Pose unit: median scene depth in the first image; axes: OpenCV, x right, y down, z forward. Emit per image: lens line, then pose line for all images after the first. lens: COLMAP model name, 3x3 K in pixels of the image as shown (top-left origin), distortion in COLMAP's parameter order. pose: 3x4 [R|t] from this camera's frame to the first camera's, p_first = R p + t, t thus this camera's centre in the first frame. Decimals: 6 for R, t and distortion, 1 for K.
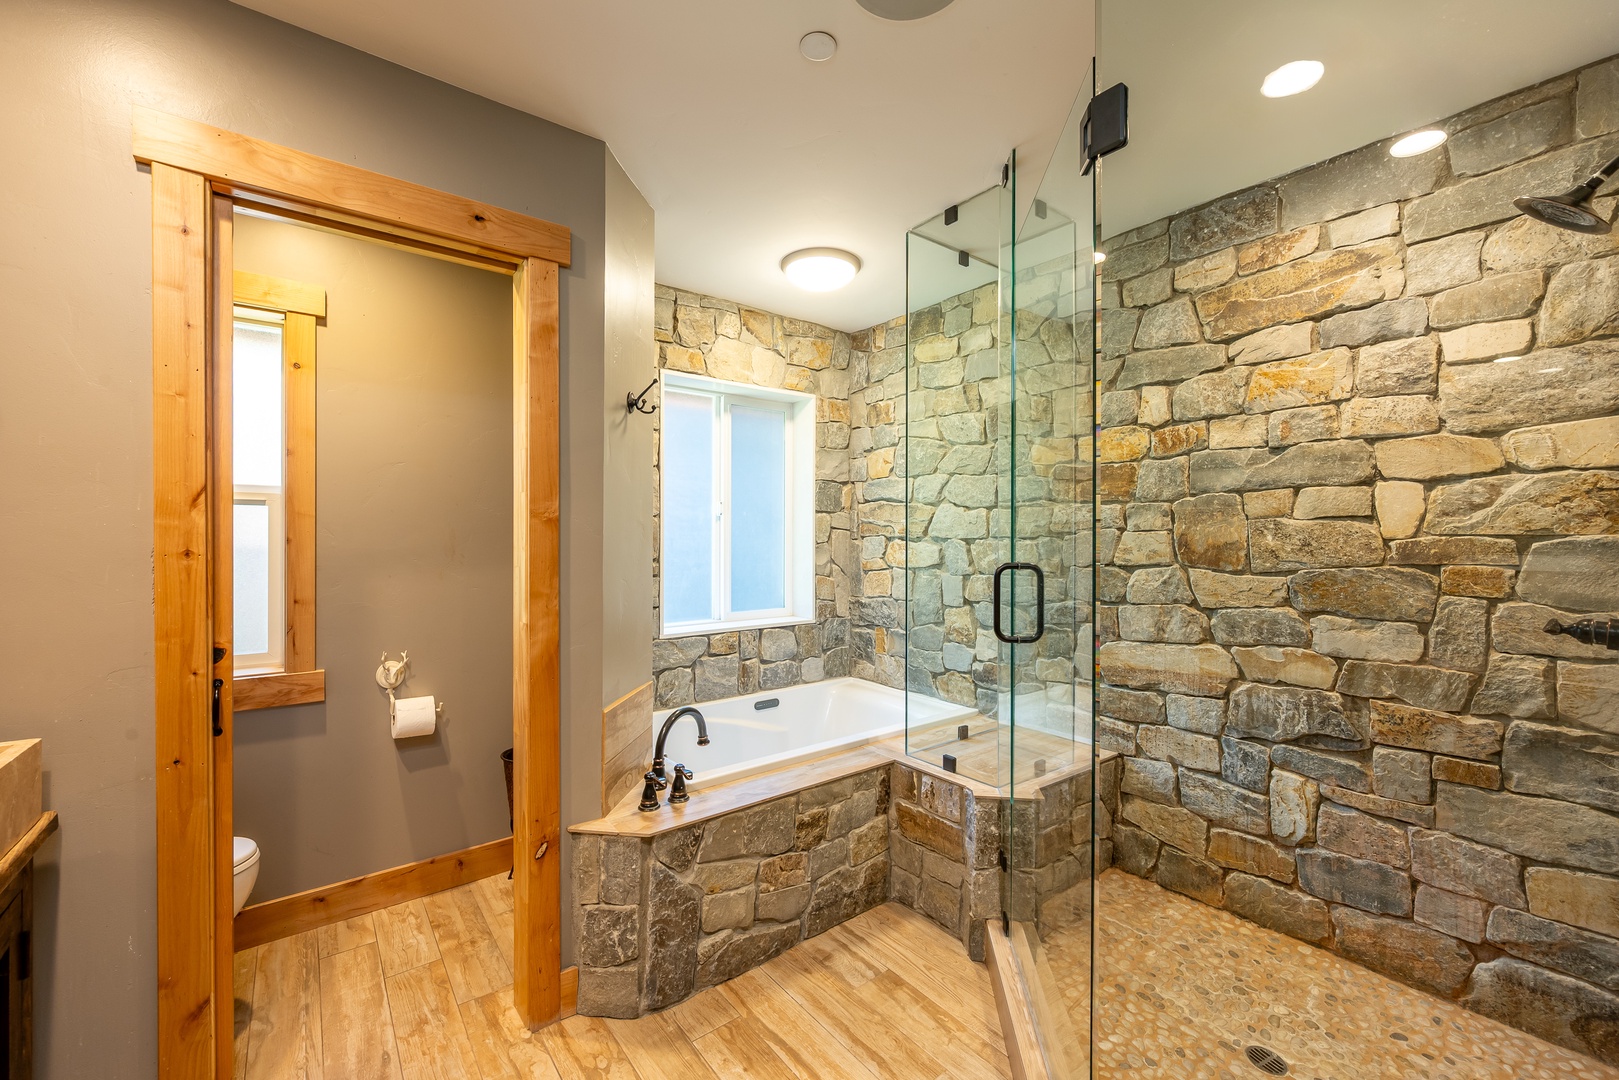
lens RADIAL K [[658.9, 0, 810.2], [0, 658.9, 542.5], [0, 0, 1]] dist [0.001133, 0.000204]
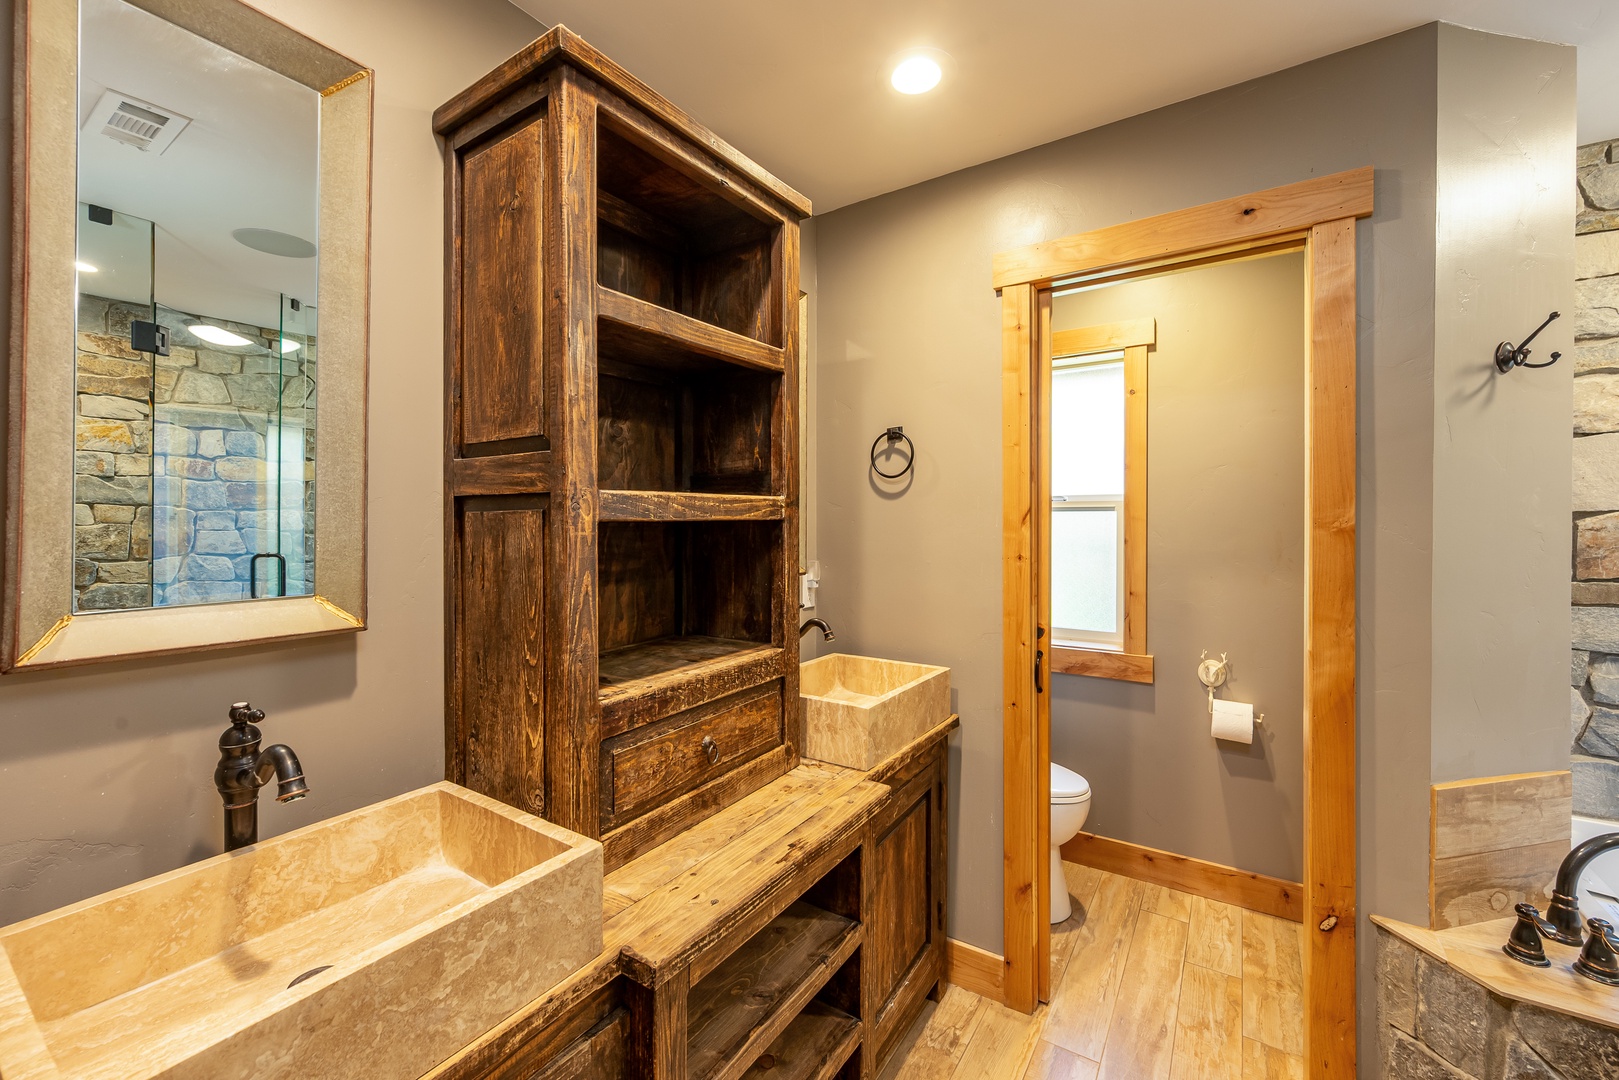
lens RADIAL K [[658.9, 0, 800.2], [0, 658.9, 518.9], [0, 0, 1]] dist [0.001133, 0.000204]
pose [[0.307633, -0.002692, -0.951501, 0.180727], [-0.002217, 0.999991, -0.003546, -0.043502], [0.951503, 0.003201, 0.307624, 0.092371]]
